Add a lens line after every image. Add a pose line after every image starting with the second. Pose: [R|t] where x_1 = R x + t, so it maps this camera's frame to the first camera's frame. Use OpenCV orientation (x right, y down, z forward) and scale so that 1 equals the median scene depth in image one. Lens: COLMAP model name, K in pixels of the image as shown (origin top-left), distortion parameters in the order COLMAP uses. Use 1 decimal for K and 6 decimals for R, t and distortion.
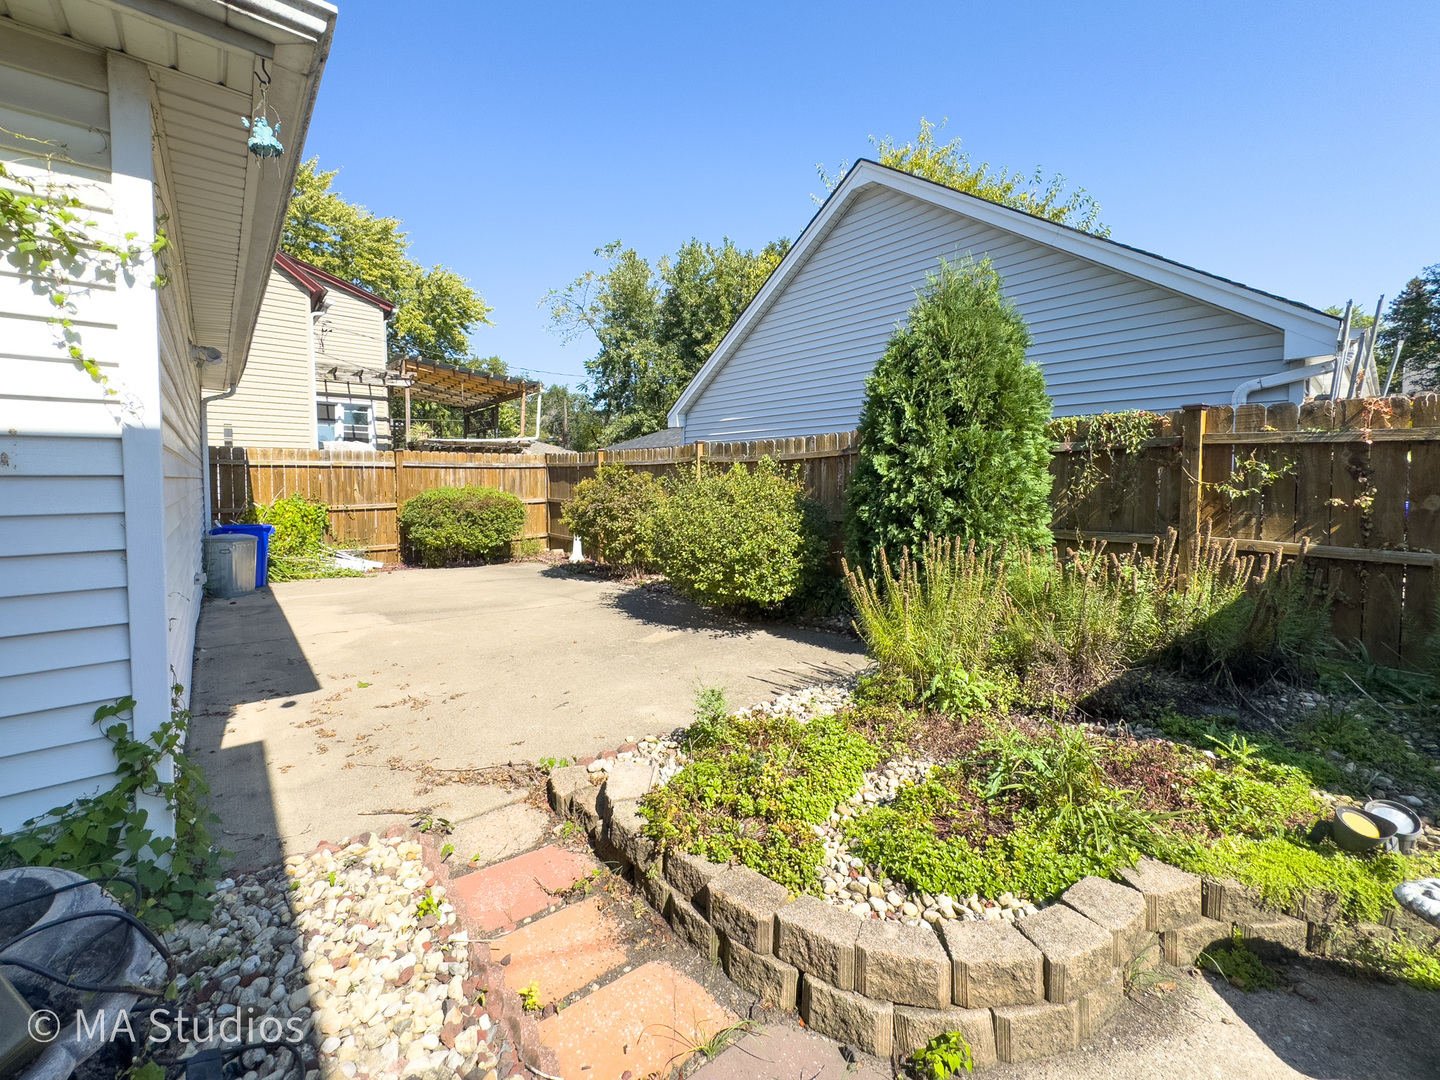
lens RADIAL K [[627.4, 0, 718.2], [0, 627.4, 538.6], [0, 0, 1]] dist [-0.001566, -0.000462]
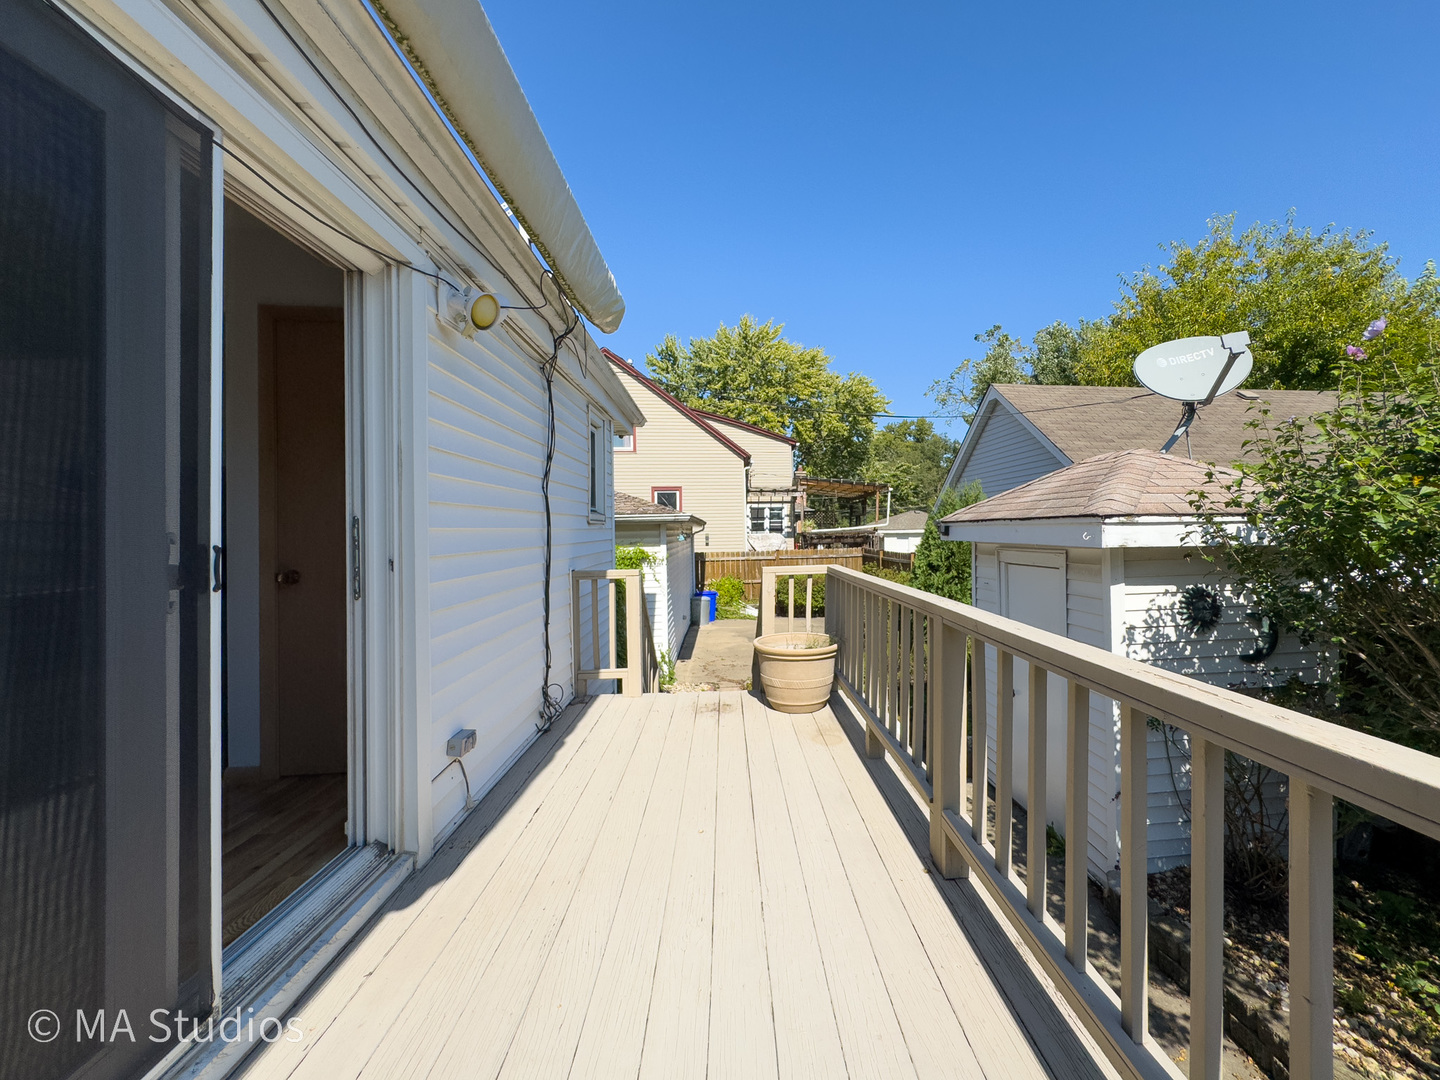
lens RADIAL K [[627.4, 0, 718.2], [0, 627.4, 538.6], [0, 0, 1]] dist [-0.001566, -0.000462]
pose [[0.780706, -0.027371, -0.624299, 0.280167], [-0.020121, 0.997421, -0.068891, -0.028564], [0.624575, 0.066345, 0.778142, -0.290628]]
